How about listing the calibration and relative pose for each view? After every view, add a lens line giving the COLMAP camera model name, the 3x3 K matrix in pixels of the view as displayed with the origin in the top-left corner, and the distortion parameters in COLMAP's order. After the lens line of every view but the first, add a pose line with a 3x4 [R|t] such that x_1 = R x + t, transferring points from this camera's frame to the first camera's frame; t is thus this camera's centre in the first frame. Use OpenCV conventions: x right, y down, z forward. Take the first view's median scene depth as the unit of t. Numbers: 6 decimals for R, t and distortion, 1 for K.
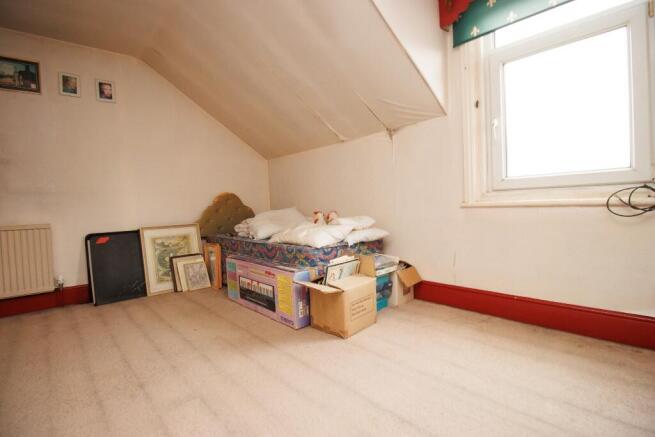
lens RADIAL K [[302.9, 0, 332.9], [0, 302.9, 209.6], [0, 0, 1]] dist [-0.015416, -0.000422]
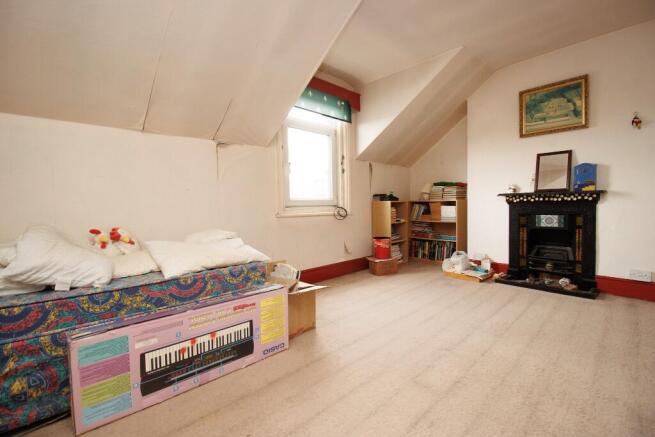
lens RADIAL K [[302.9, 0, 332.9], [0, 302.9, 209.6], [0, 0, 1]] dist [-0.015416, -0.000422]
pose [[-0.029820, 0.026934, 0.999192, -0.954773], [0.033808, 0.999092, -0.025923, -0.000405], [-0.998983, 0.033007, -0.030704, 0.786871]]
